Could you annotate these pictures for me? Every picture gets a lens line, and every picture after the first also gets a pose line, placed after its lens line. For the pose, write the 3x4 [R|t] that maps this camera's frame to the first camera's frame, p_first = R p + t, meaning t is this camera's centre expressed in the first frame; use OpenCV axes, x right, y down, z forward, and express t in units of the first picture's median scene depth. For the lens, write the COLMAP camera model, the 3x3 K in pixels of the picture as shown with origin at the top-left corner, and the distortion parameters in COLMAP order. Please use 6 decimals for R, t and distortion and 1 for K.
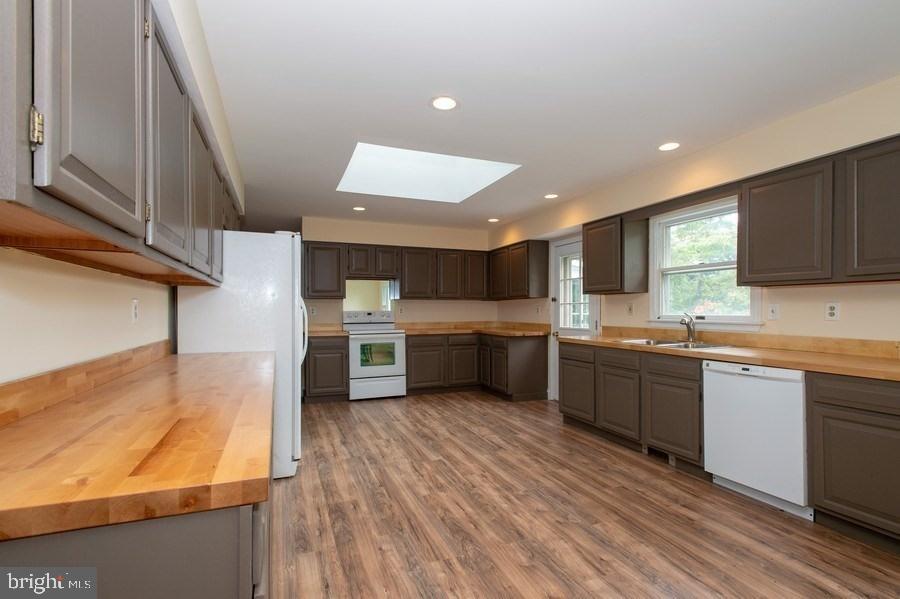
lens RADIAL K [[424.9, 0, 449.4], [0, 424.9, 313.7], [0, 0, 1]] dist [0.010532, -0.003678]
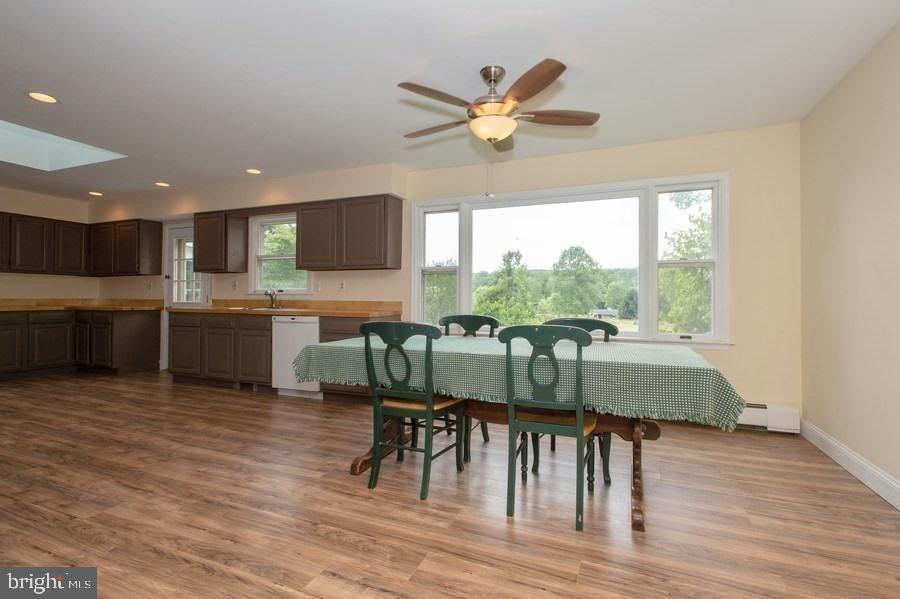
lens RADIAL K [[424.9, 0, 452.1], [0, 424.9, 295.2], [0, 0, 1]] dist [0.010532, -0.003678]
pose [[0.696598, 0.011651, 0.717367, -0.048944], [0.000018, 0.999868, -0.016256, 0.051542], [-0.717462, 0.011337, 0.696506, -0.467544]]
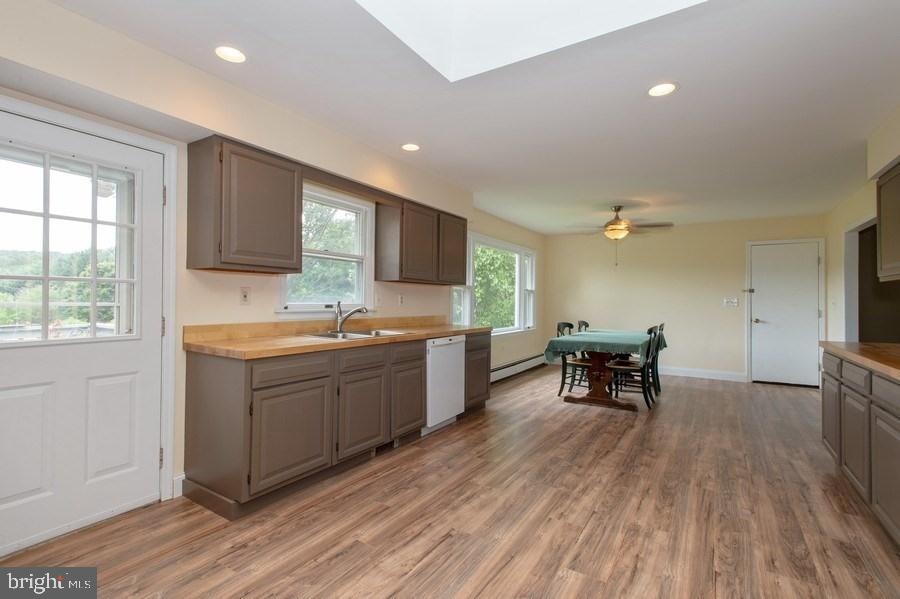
lens RADIAL K [[424.9, 0, 442.9], [0, 424.9, 297.5], [0, 0, 1]] dist [0.010532, -0.003678]
pose [[-0.582858, -0.000825, 0.812574, -0.379326], [-0.001052, 0.999999, 0.000261, -0.012755], [-0.812574, -0.000703, -0.582858, 1.462936]]
